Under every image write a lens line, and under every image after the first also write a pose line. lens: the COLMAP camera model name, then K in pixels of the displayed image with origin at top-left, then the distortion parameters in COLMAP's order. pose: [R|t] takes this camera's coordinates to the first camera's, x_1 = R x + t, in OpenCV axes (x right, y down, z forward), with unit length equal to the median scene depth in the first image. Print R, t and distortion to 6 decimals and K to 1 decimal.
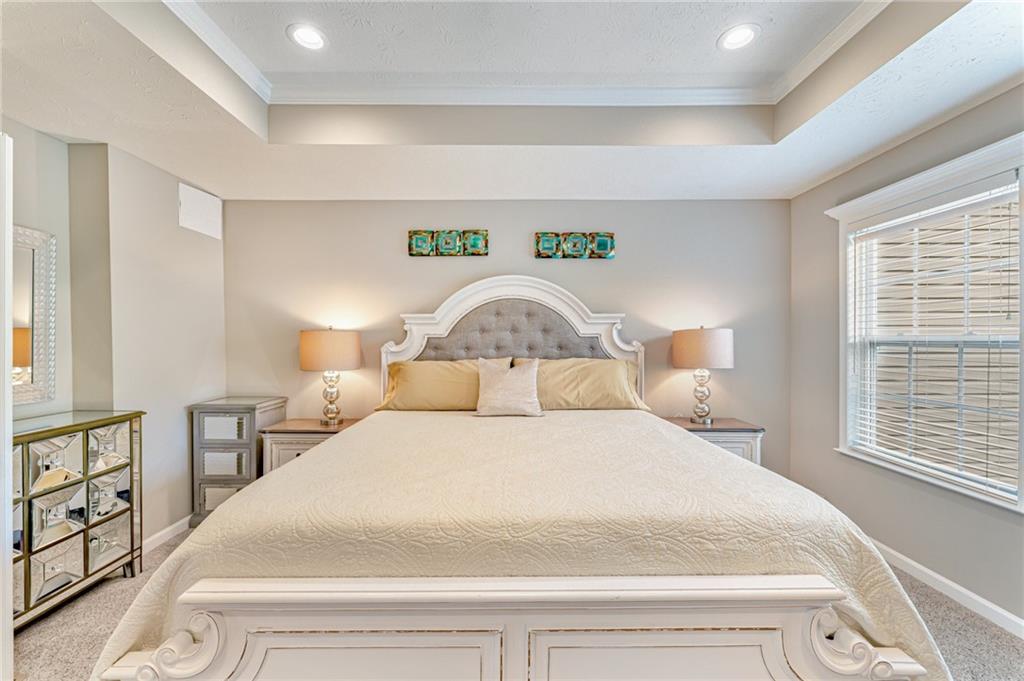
lens RADIAL K [[406.1, 0, 508.6], [0, 406.1, 343.1], [0, 0, 1]] dist [0.001404, 0.000006]
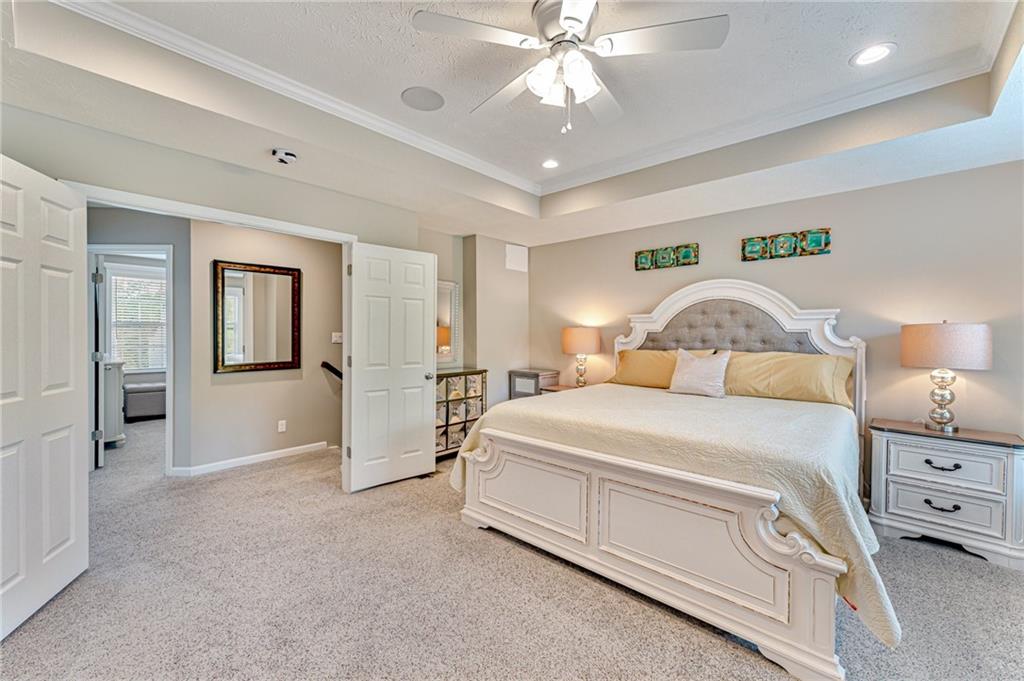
lens RADIAL K [[410.5, 0, 510.7], [0, 410.5, 342.1], [0, 0, 1]] dist [0.000935, 0.000442]
pose [[0.740304, 0.019797, -0.671980, 0.367177], [-0.011710, 0.999794, 0.016554, 0.001143], [0.672170, -0.004386, 0.740384, -0.275624]]
